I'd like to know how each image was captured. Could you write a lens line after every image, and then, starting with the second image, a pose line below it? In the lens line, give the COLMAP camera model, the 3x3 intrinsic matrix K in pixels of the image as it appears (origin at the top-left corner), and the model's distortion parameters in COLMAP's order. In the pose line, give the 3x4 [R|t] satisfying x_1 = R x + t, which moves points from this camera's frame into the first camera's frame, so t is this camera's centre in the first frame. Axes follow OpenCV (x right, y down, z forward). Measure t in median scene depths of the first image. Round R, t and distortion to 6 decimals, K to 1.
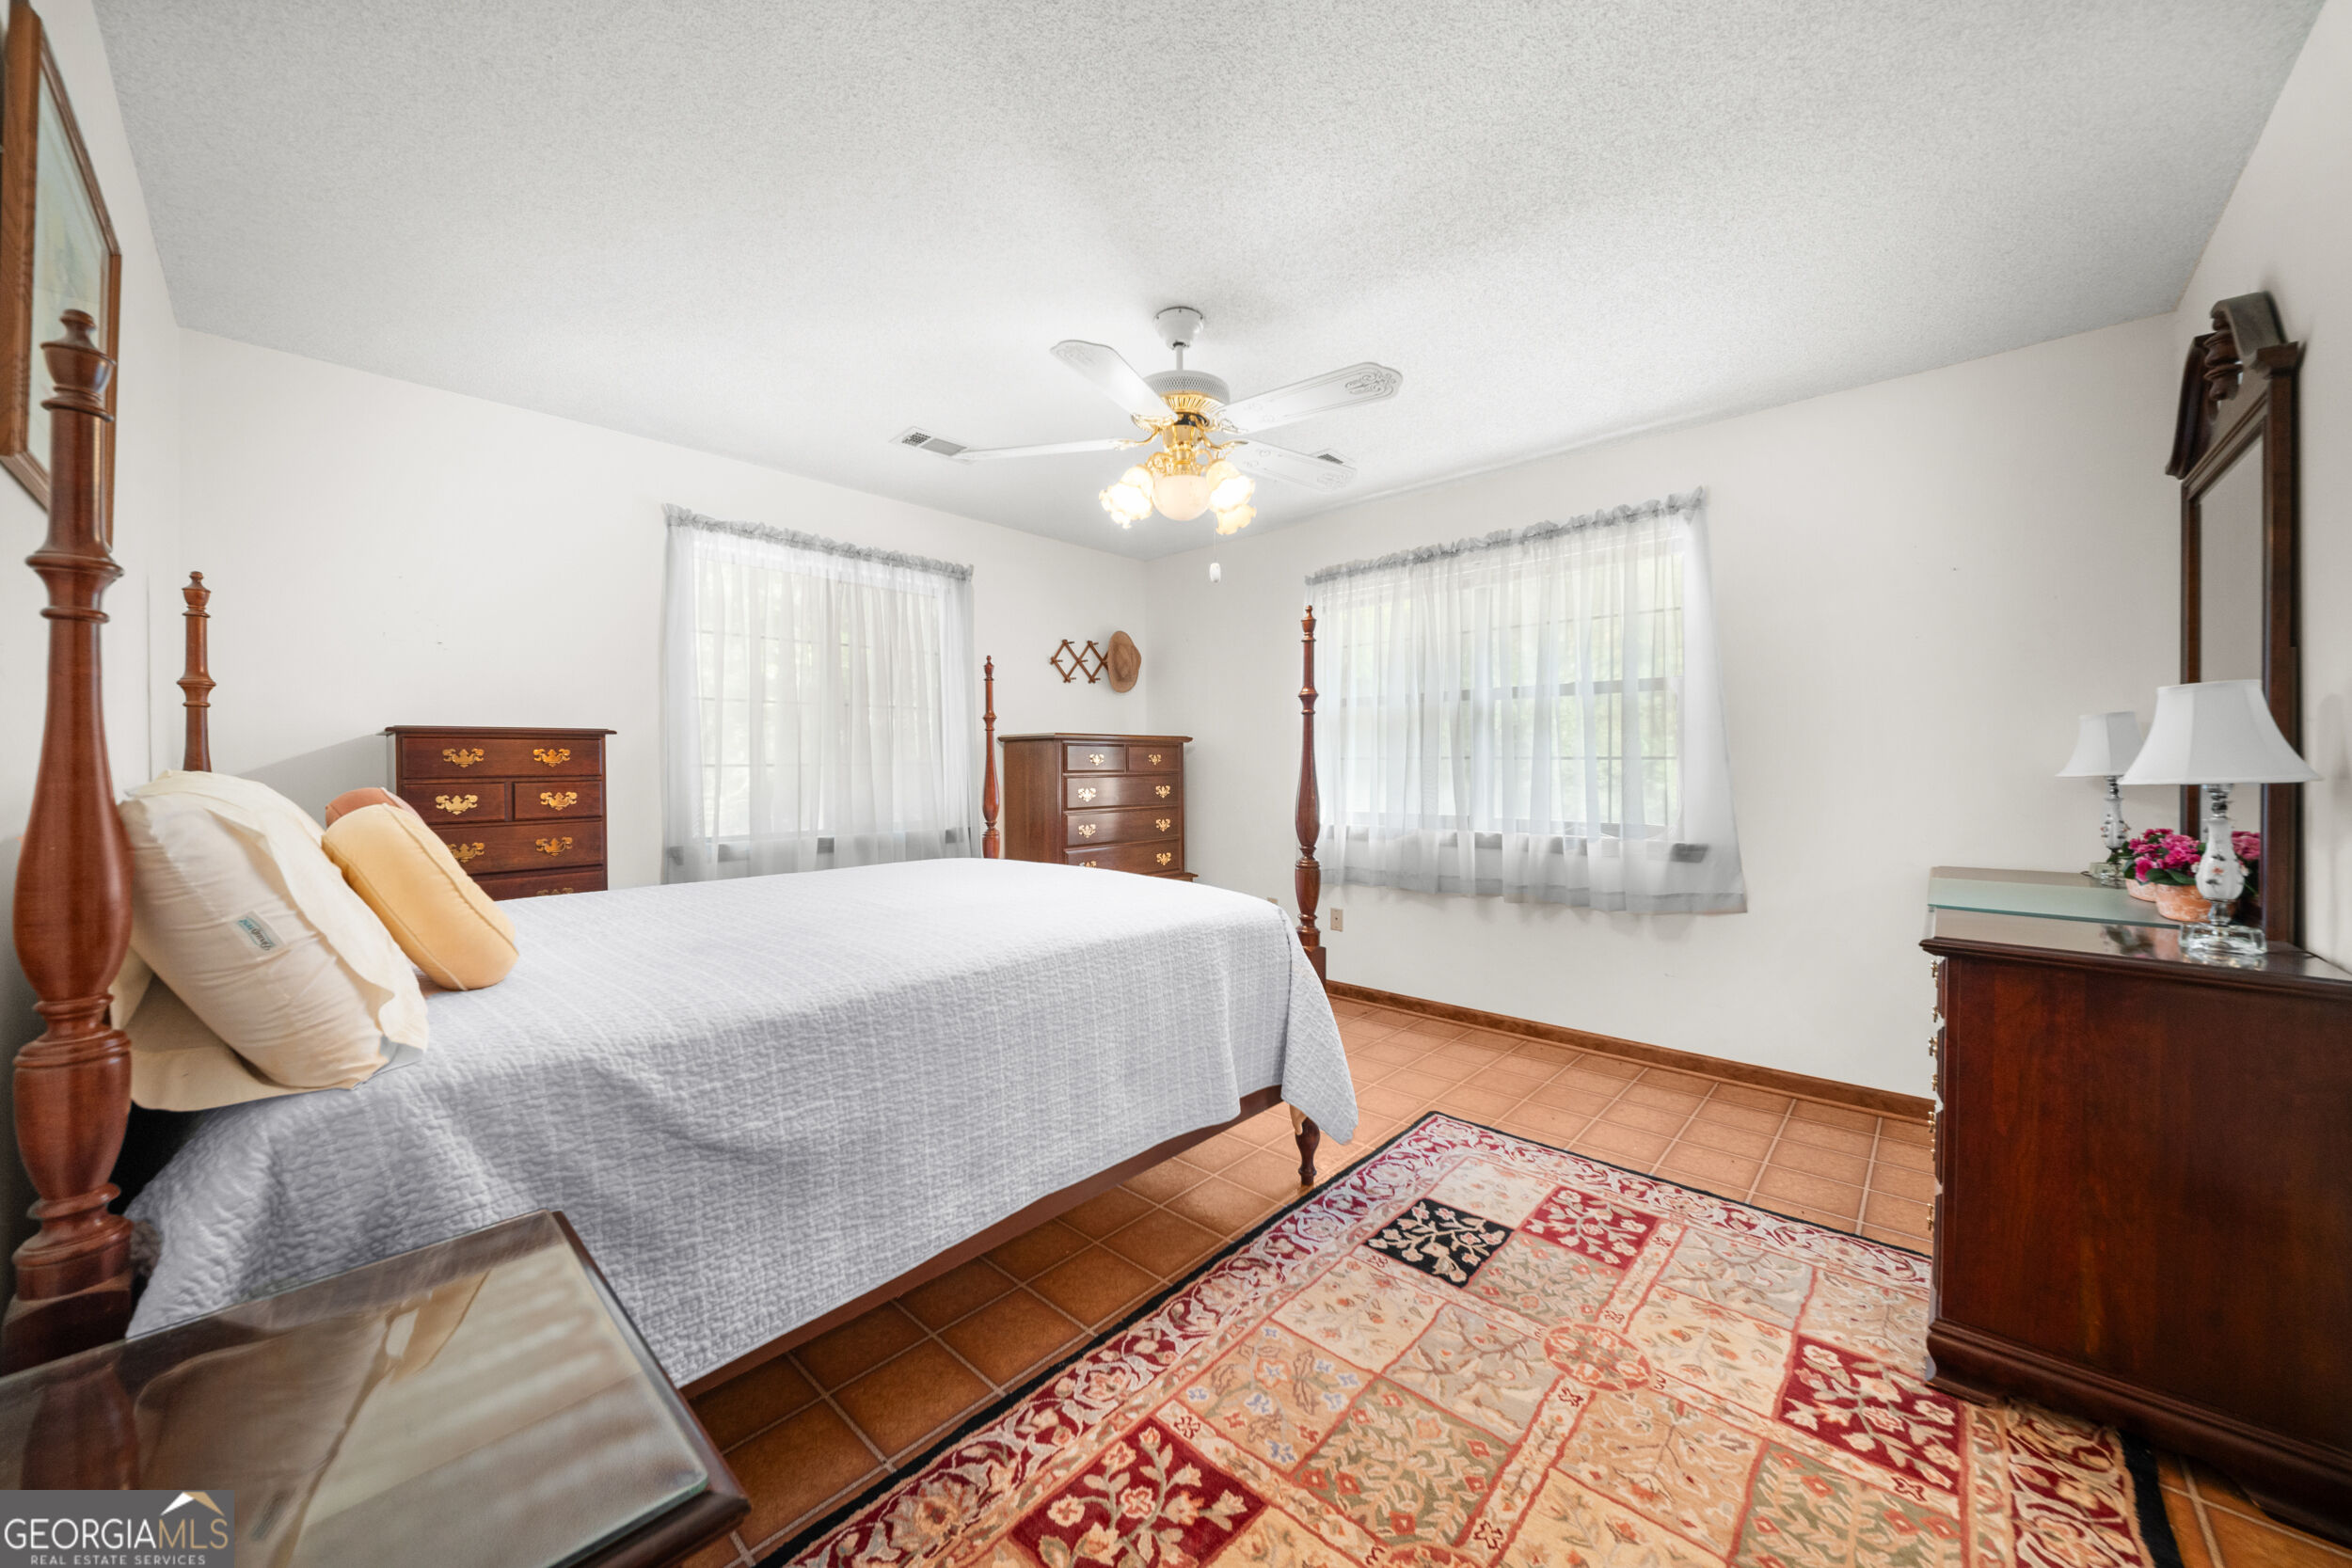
lens RADIAL K [[829.0, 0, 1178.2], [0, 829.0, 770.7], [0, 0, 1]] dist [-0.003431, -0.000714]
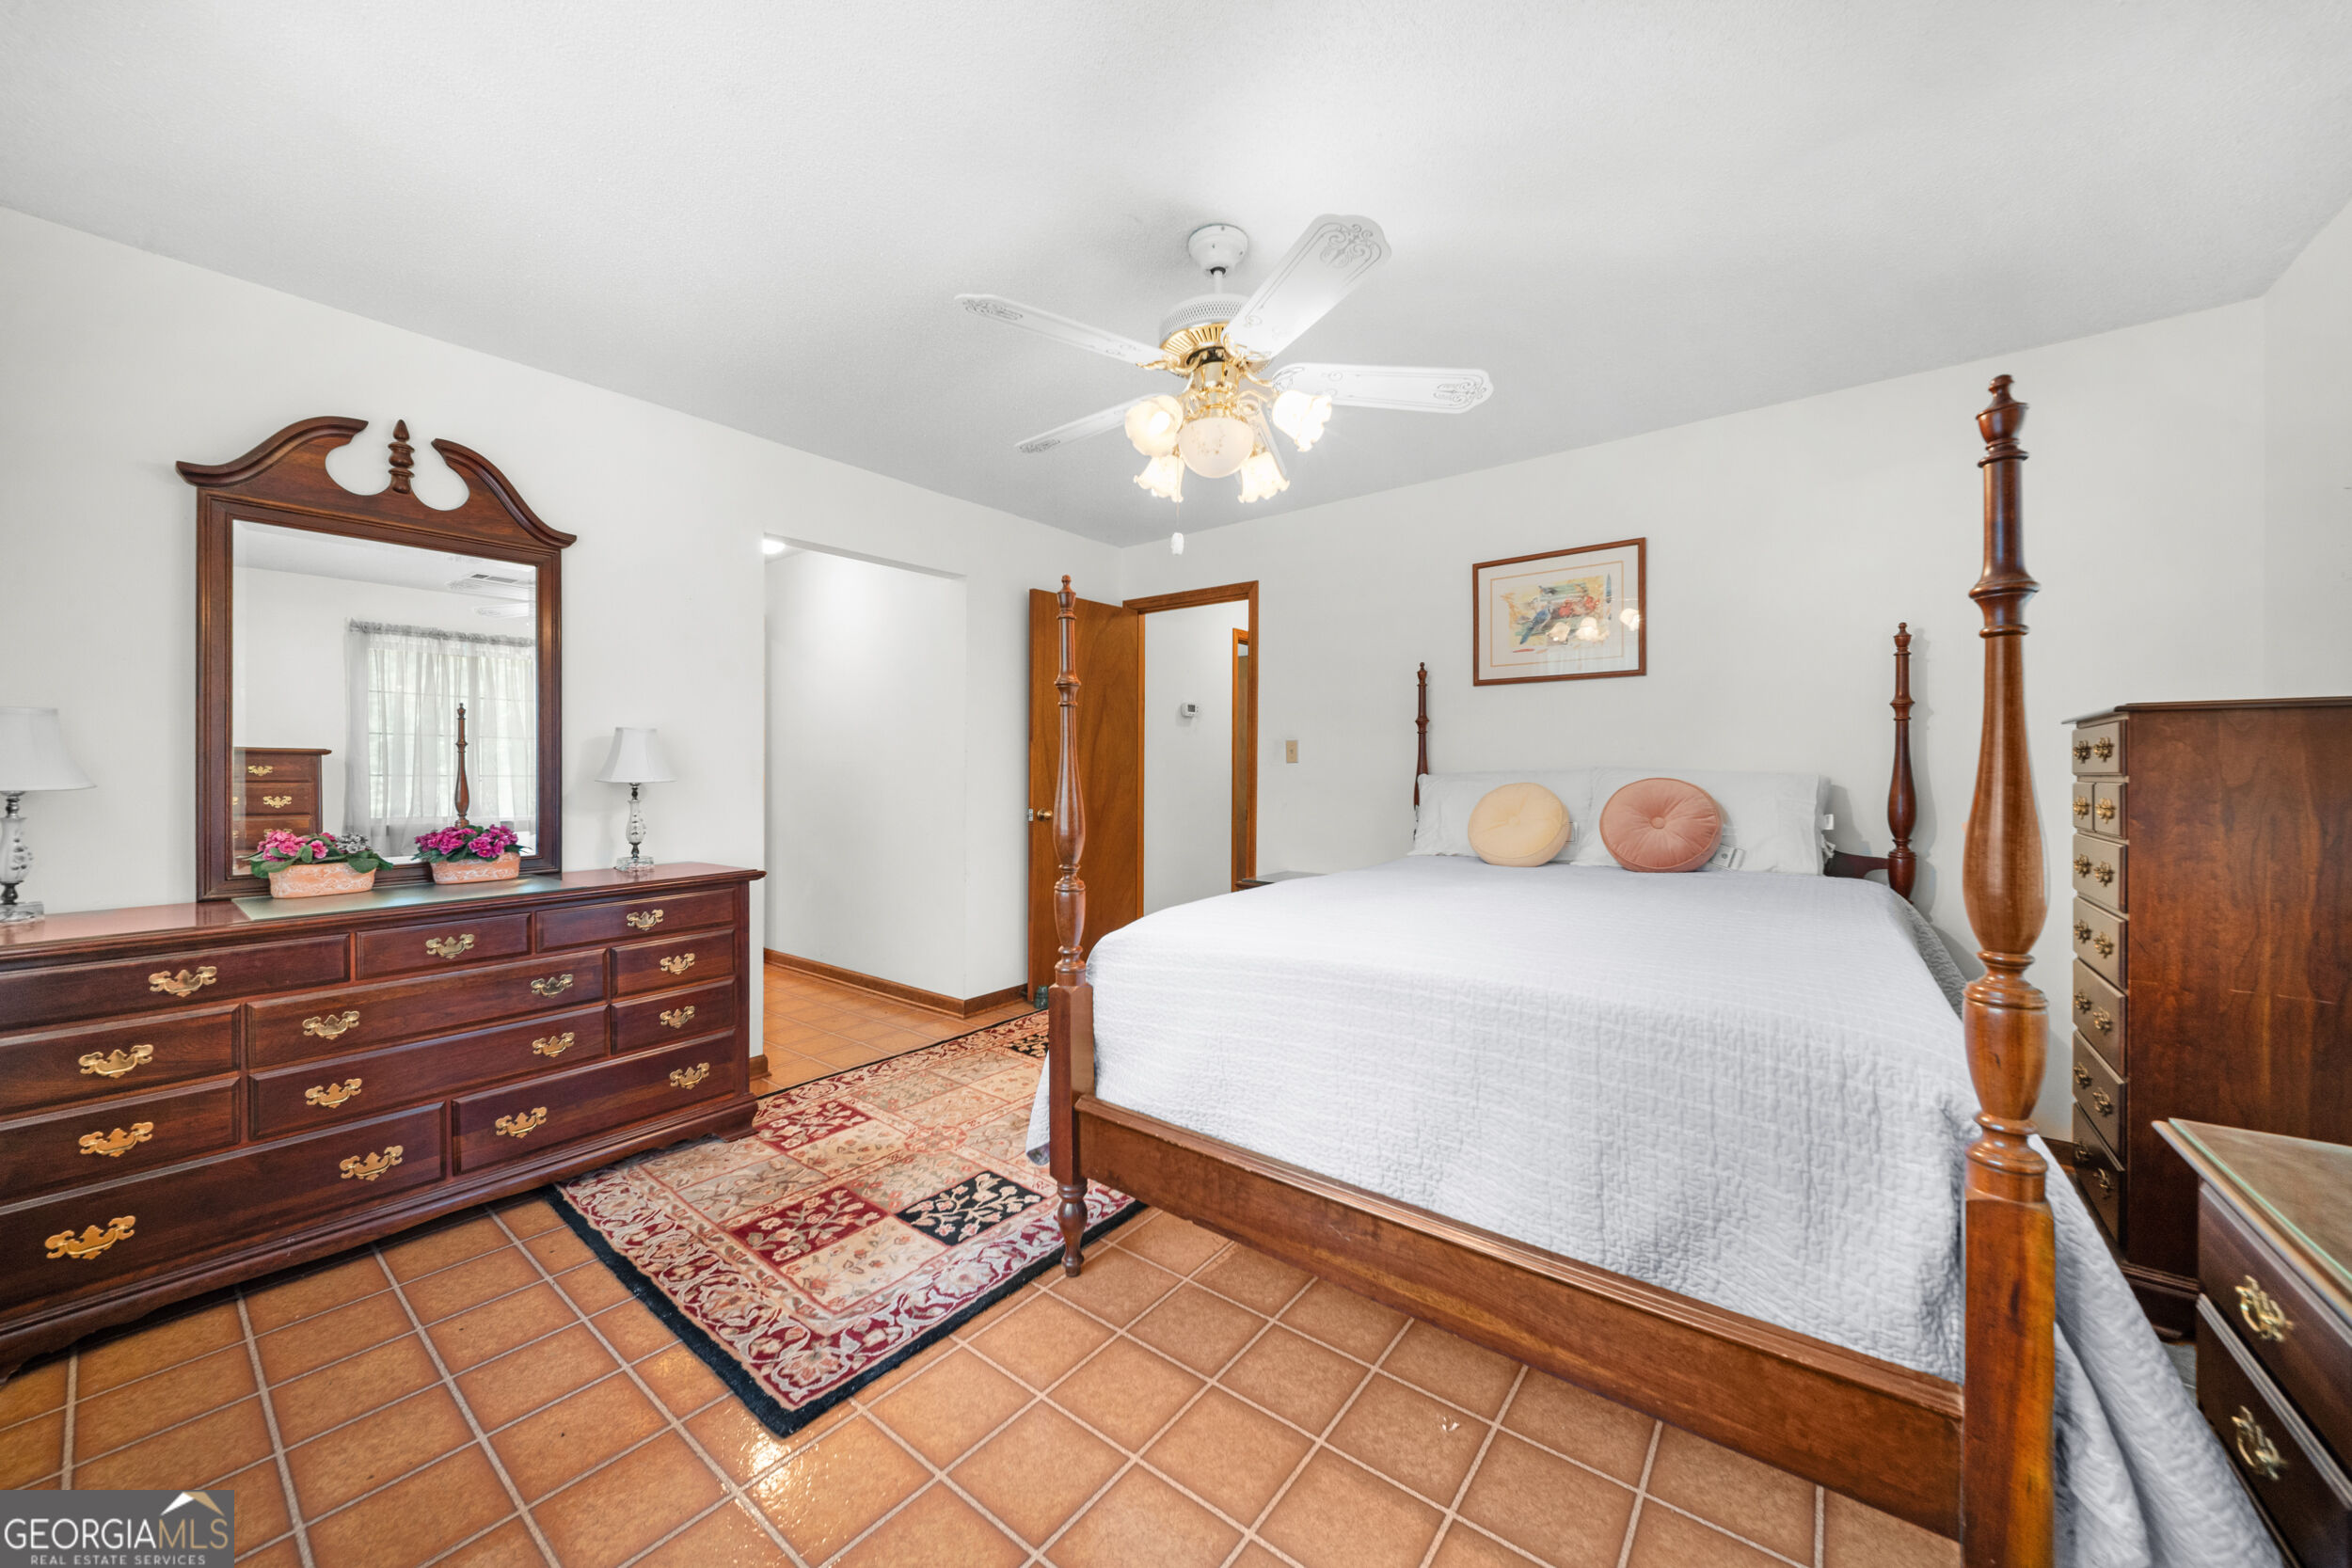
lens RADIAL K [[829.0, 0, 1173.8], [0, 829.0, 770.5], [0, 0, 1]] dist [-0.003431, -0.000714]
pose [[-0.996439, 0.008458, -0.083891, 0.138874], [0.007814, 0.999937, 0.008000, -0.011166], [0.083953, 0.007316, -0.996443, 2.095348]]
